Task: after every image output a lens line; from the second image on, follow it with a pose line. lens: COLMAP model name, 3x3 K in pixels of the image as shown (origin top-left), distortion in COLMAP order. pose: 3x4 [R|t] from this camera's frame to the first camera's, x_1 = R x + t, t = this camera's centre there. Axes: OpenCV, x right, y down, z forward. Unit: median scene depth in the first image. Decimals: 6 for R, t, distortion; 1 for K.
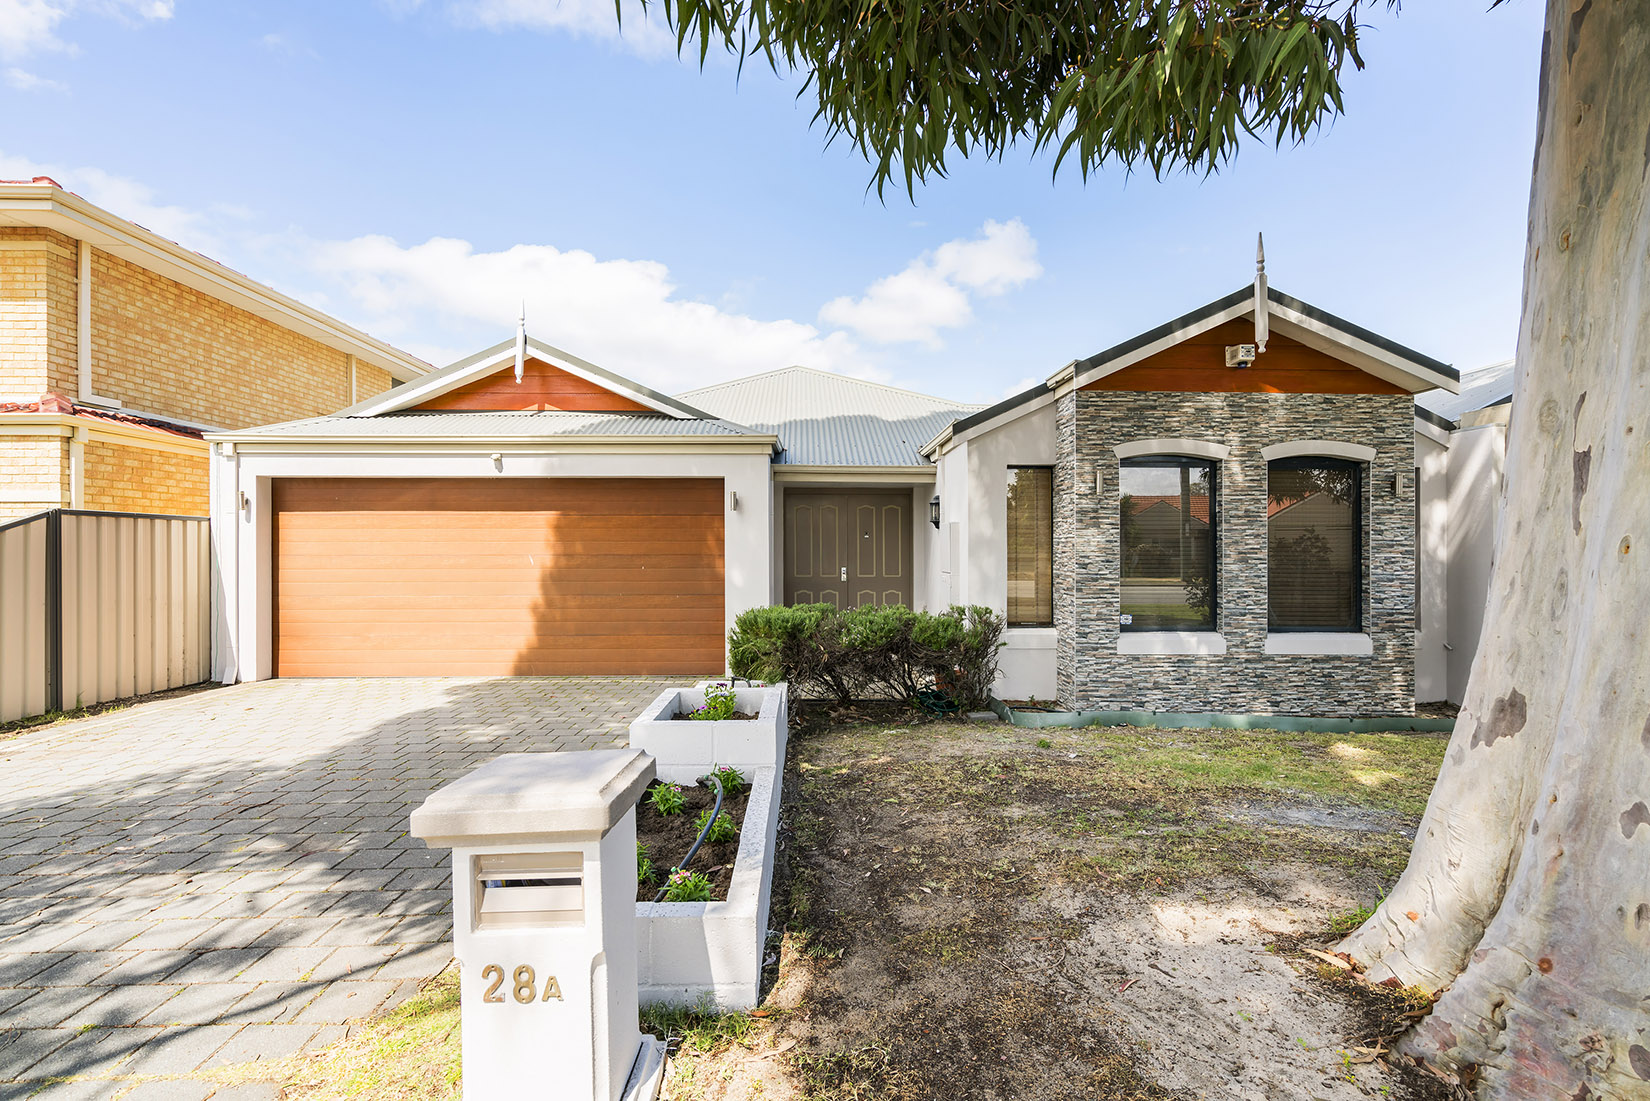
lens RADIAL K [[741.2, 0, 821.7], [0, 741.2, 552.6], [0, 0, 1]] dist [-0.001786, 0.000716]
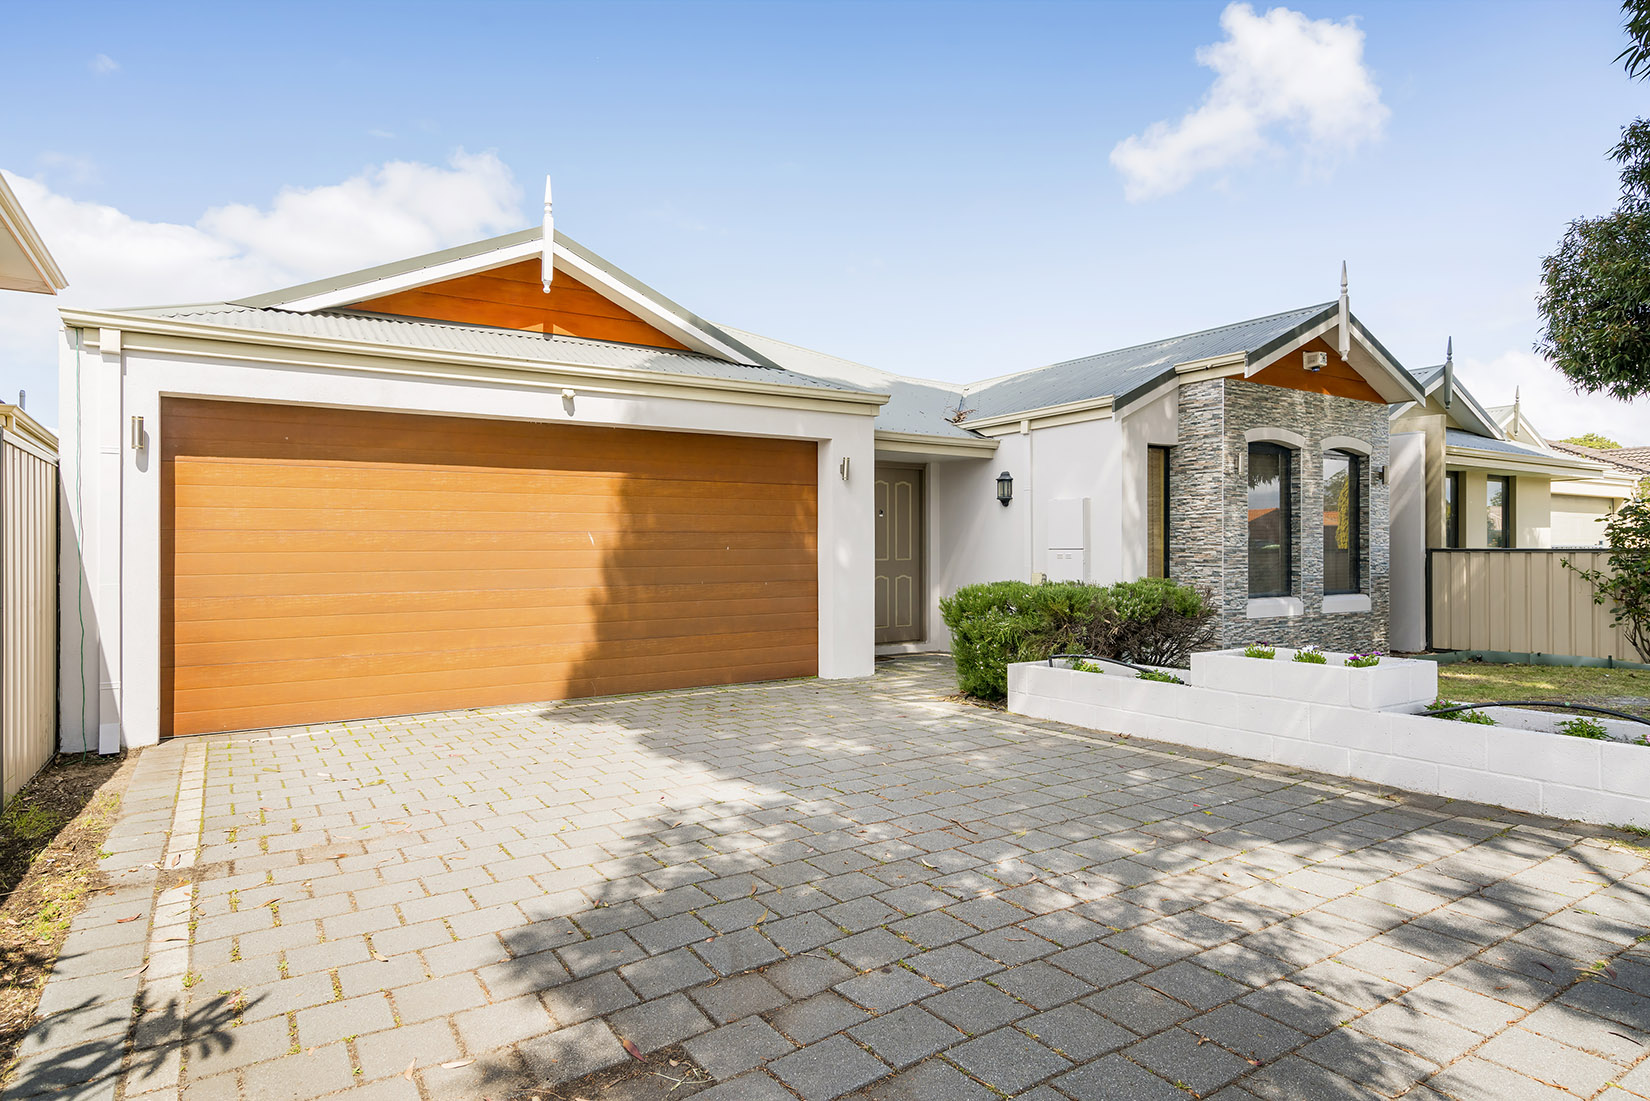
lens RADIAL K [[895.8, 0, 825.0], [0, 895.8, 550.5], [0, 0, 1]] dist [0.012559, -0.000916]
pose [[0.864416, -0.005723, 0.502744, -0.664500], [0.006734, 0.999977, -0.000195, 0.025013], [-0.502731, 0.003554, 0.864435, 0.122884]]
